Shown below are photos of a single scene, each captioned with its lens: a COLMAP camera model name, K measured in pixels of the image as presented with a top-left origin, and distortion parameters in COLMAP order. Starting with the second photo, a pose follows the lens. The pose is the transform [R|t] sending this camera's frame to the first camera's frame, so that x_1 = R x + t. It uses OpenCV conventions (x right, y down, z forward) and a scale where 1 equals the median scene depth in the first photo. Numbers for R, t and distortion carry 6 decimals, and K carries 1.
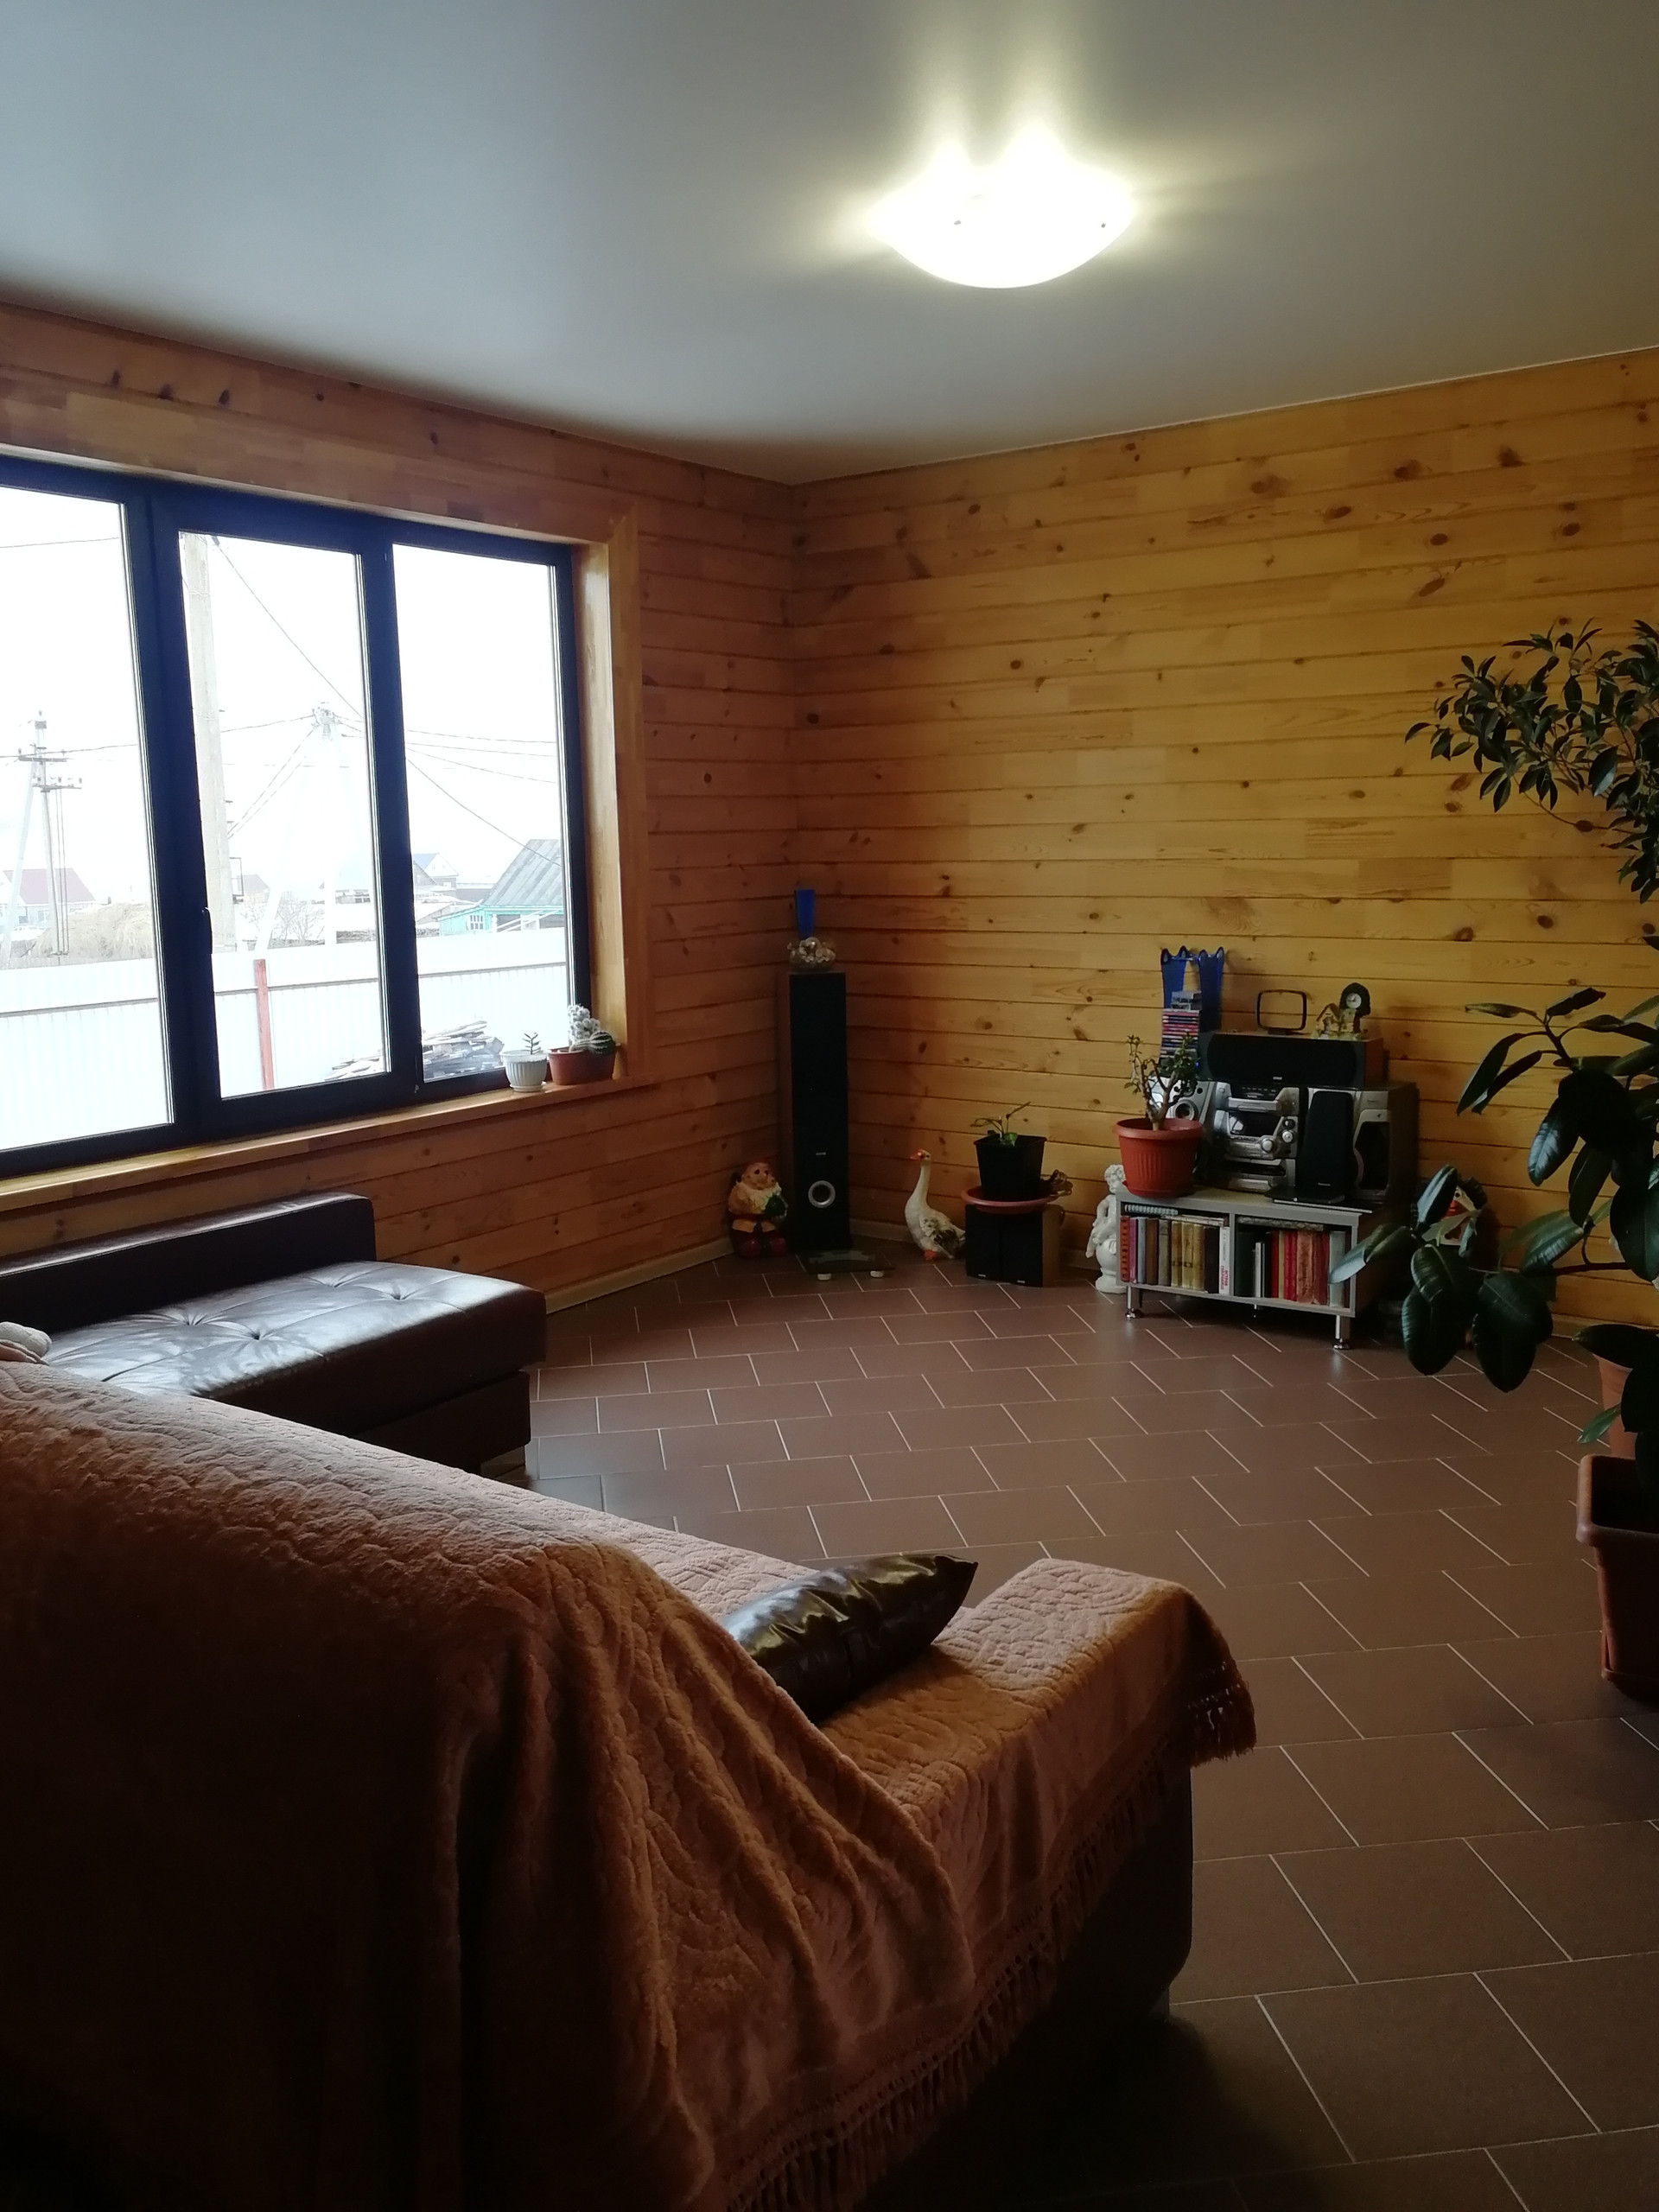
lens RADIAL K [[1784.6, 0, 836.7], [0, 1784.6, 1096.5], [0, 0, 1]] dist [0.047759, -0.048231]
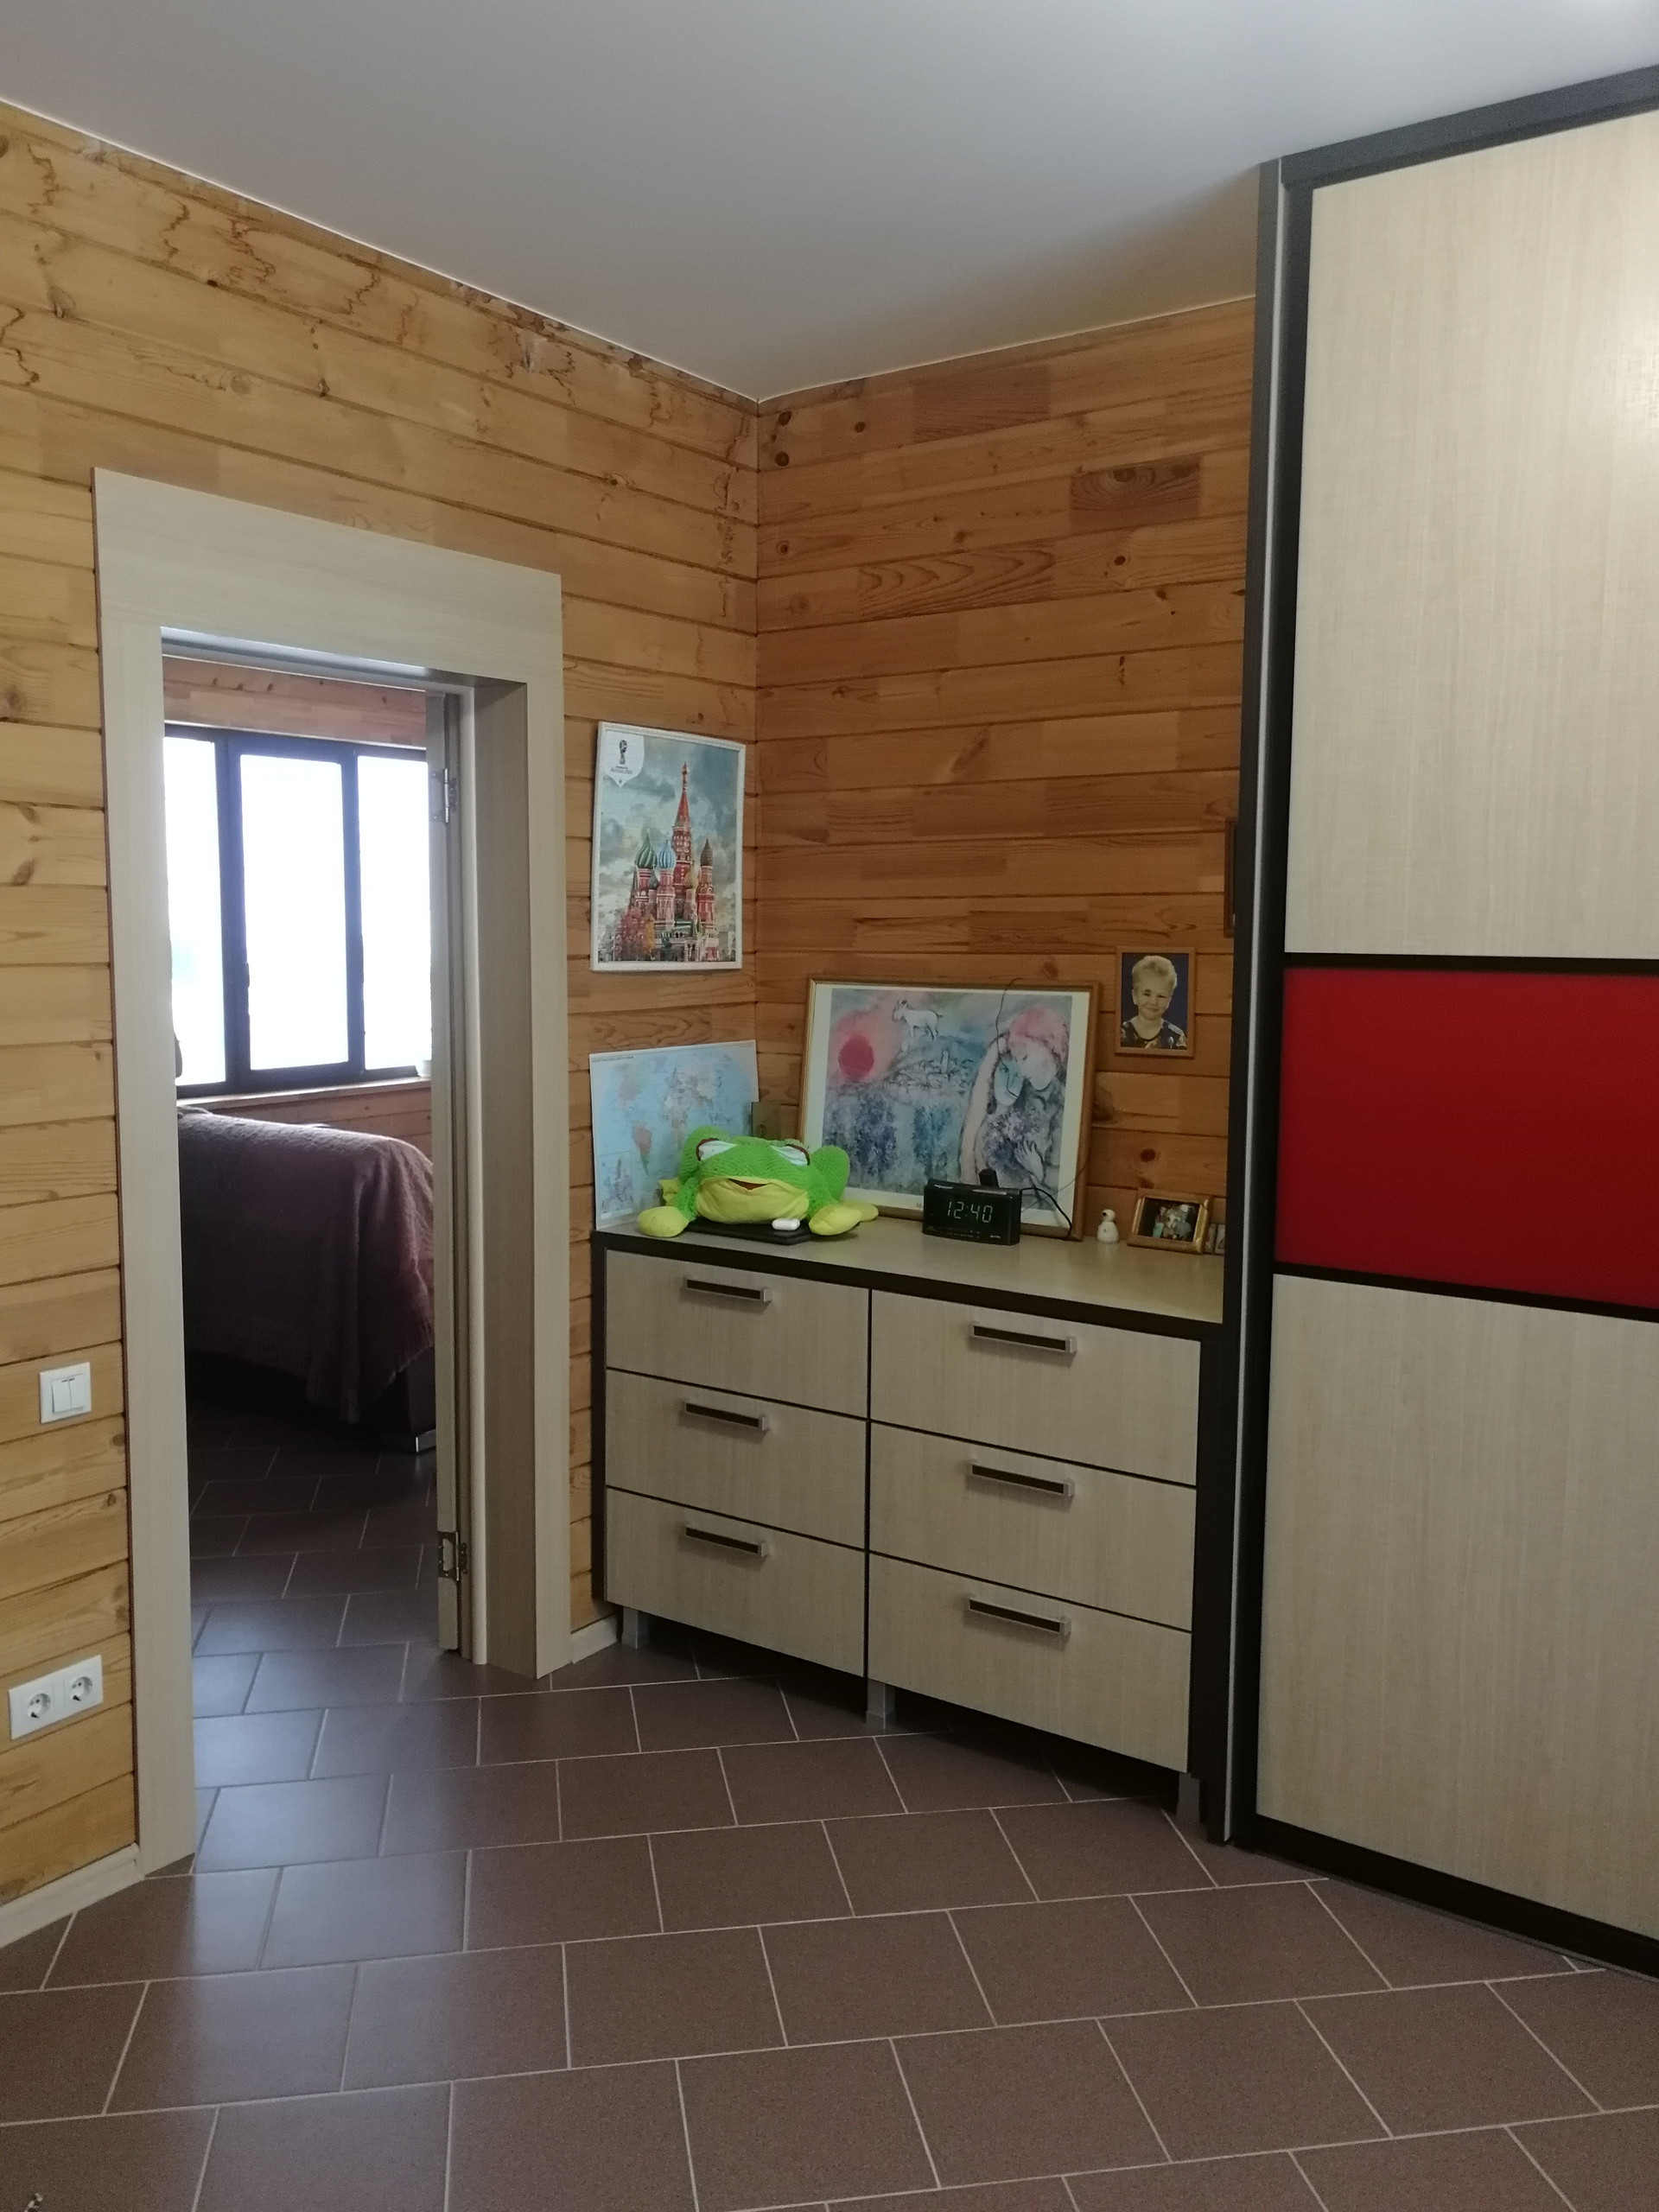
lens RADIAL K [[1784.6, 0, 806.7], [0, 1784.6, 1106.5], [0, 0, 1]] dist [0.047759, -0.048231]
pose [[0.999713, 0.023168, 0.006137, 0.176786], [-0.022854, 0.998625, -0.047177, 0.098068], [-0.007221, 0.047023, 0.998868, -0.696554]]
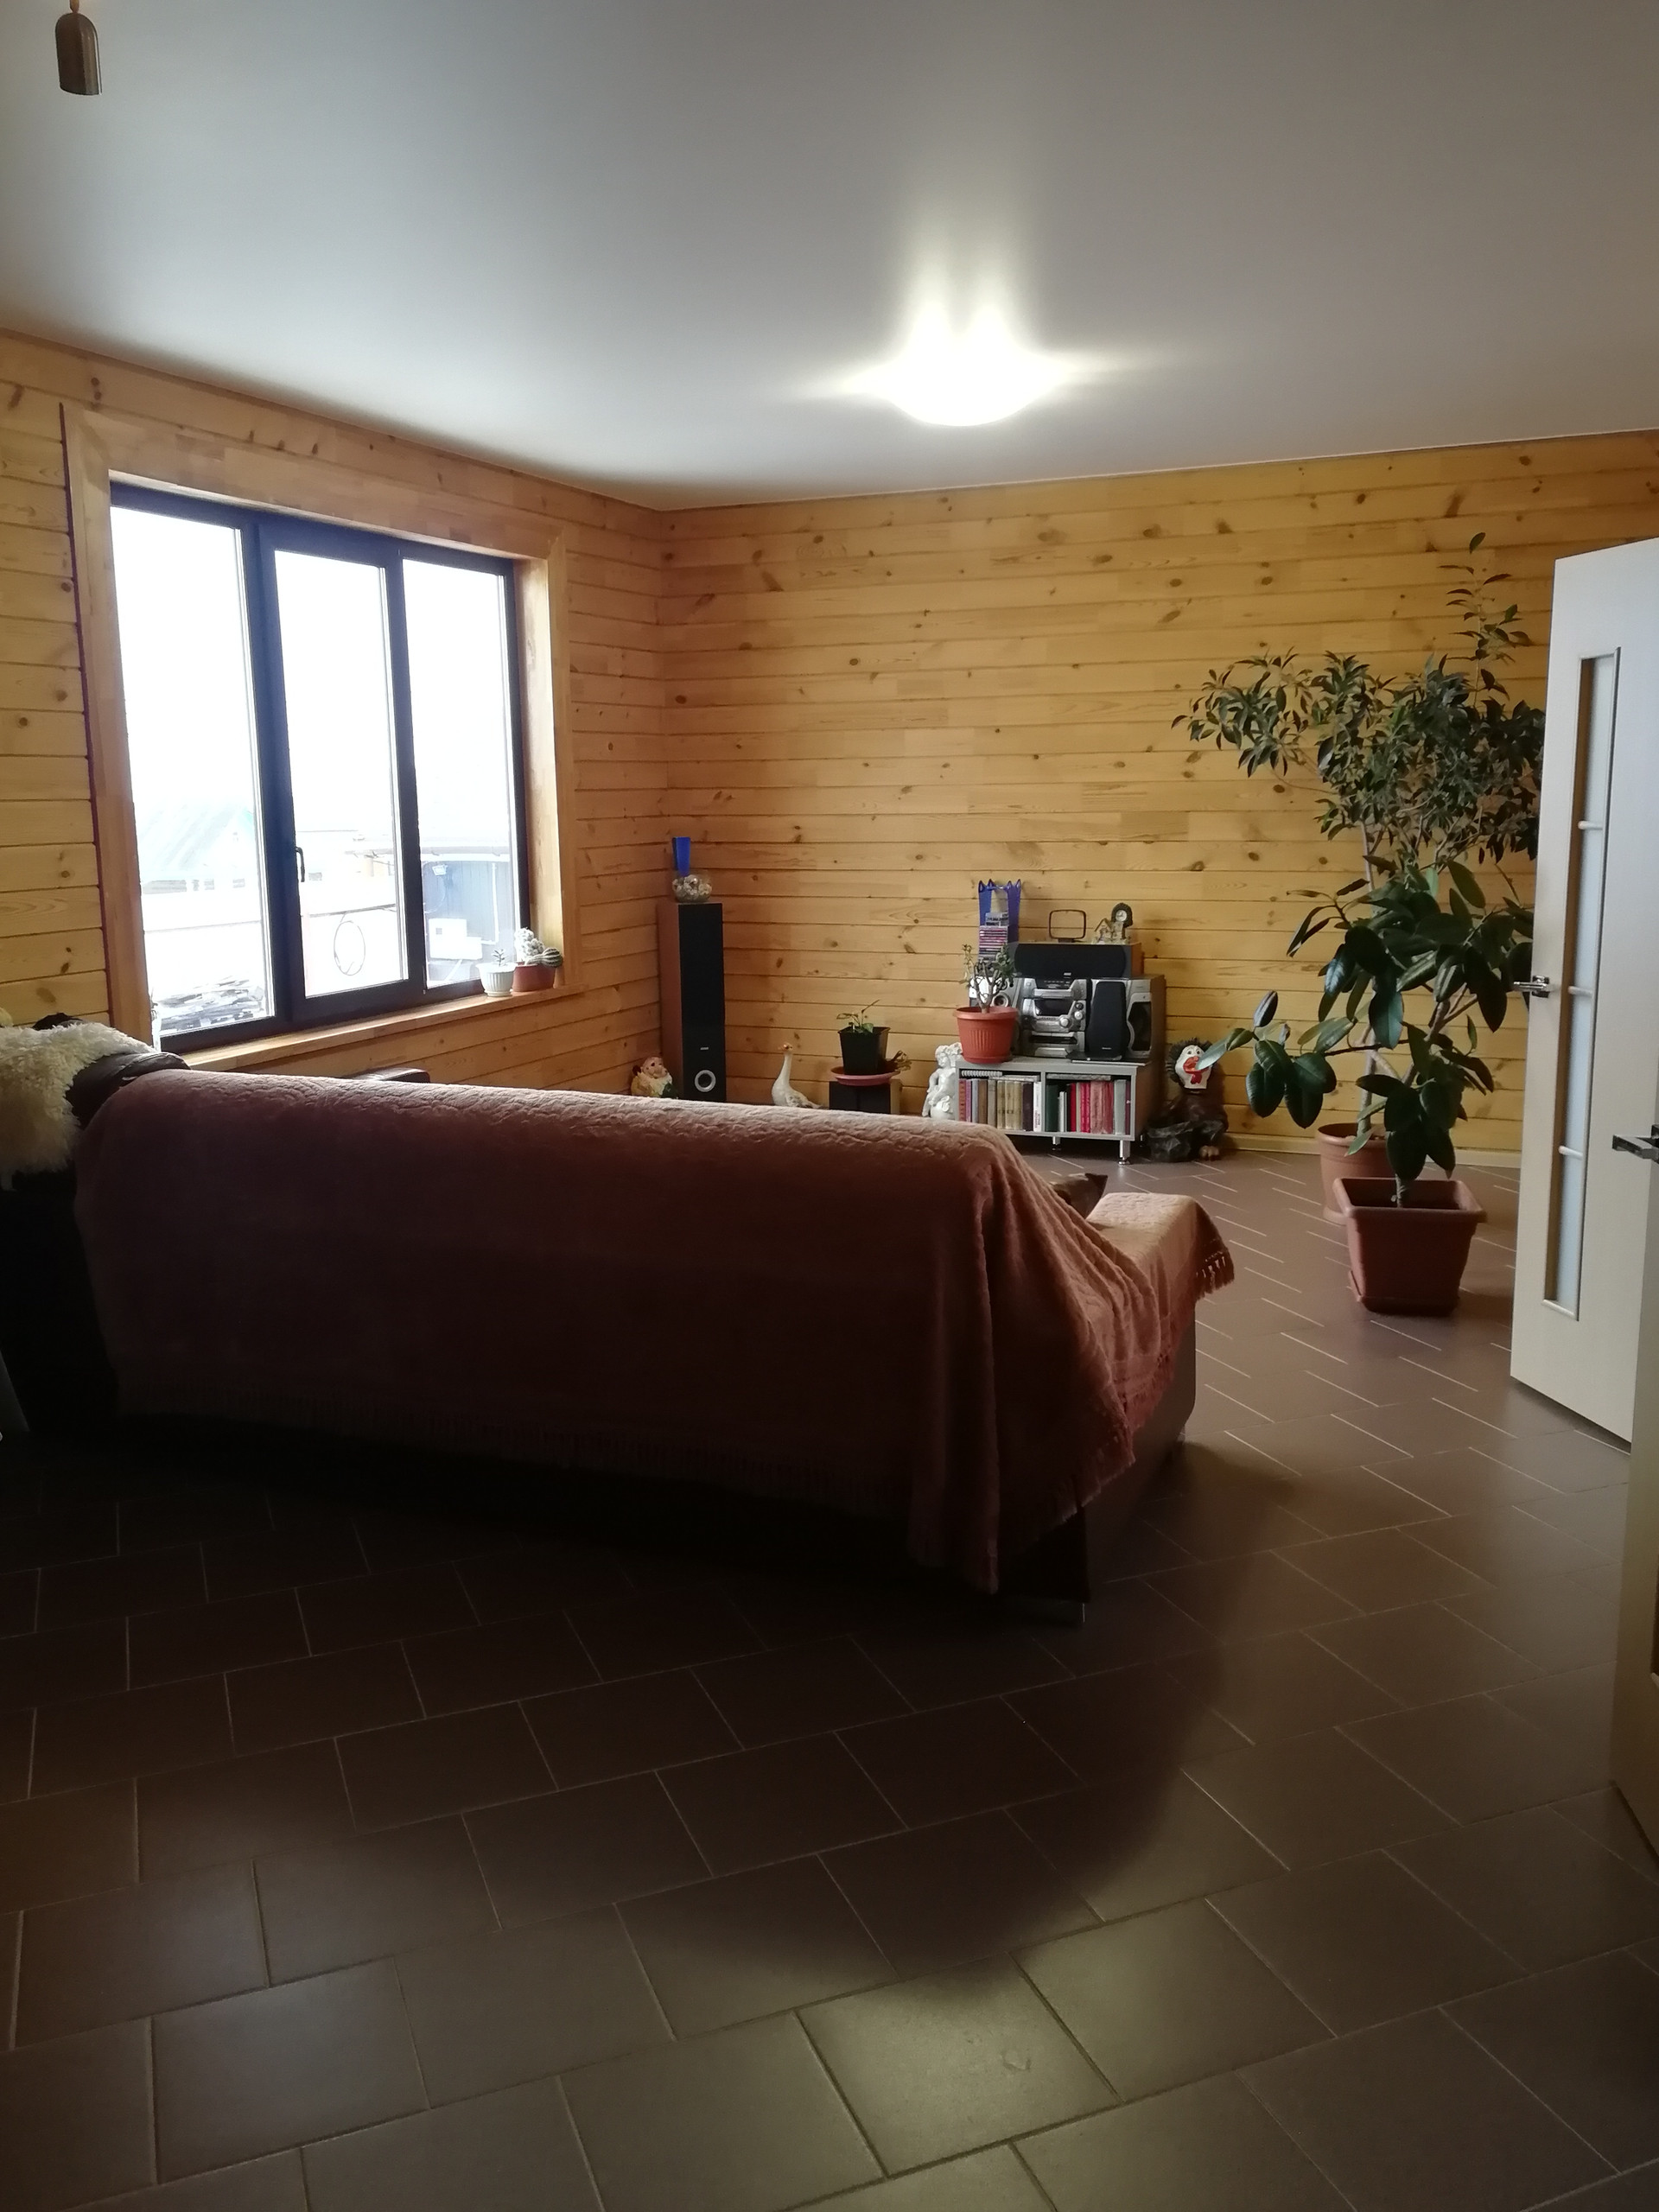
lens RADIAL K [[1784.6, 0, 831.4], [0, 1784.6, 1098.0], [0, 0, 1]] dist [0.047759, -0.048231]
pose [[0.974326, -0.033541, 0.222631, -0.239449], [0.029369, 0.999326, 0.022024, 0.049931], [-0.223219, -0.014920, 0.974654, -0.292292]]
